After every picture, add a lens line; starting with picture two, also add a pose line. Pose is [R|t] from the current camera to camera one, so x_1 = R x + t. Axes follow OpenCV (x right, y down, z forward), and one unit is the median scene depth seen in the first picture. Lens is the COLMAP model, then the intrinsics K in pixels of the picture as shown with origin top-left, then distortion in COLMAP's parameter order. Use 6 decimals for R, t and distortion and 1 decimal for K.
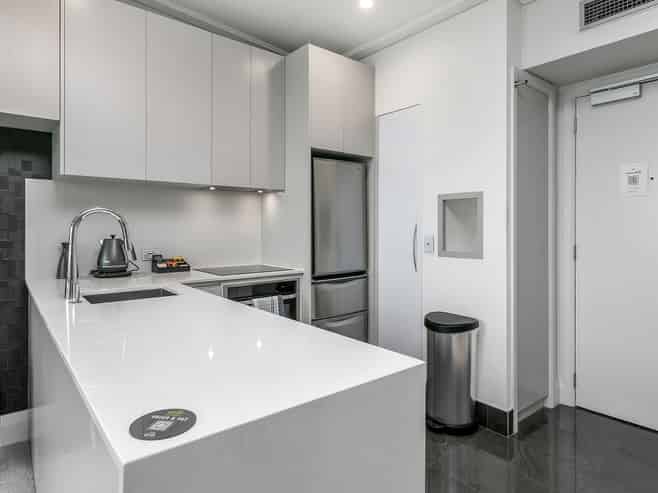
lens RADIAL K [[399.9, 0, 329.0], [0, 399.9, 246.5], [0, 0, 1]] dist [0.000740, 0.000119]
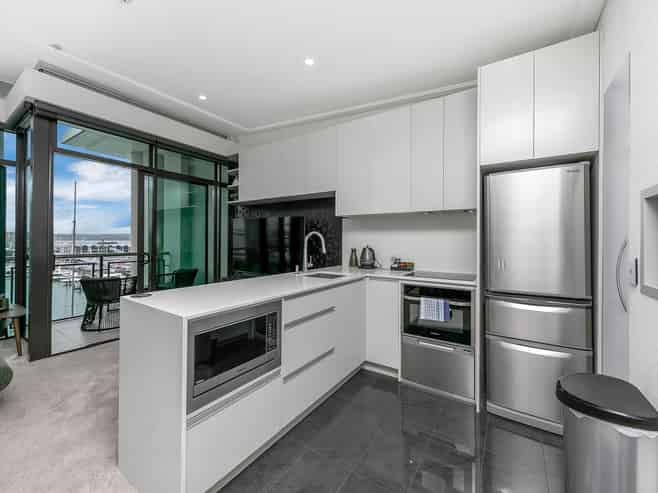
lens RADIAL K [[272.5, 0, 329.3], [0, 272.5, 242.1], [0, 0, 1]] dist [-0.000028, -0.000094]
pose [[0.293220, 0.007449, -0.956016, 0.527086], [-0.050749, 0.998681, -0.007784, -0.022621], [0.954697, 0.050799, 0.293212, 0.425764]]
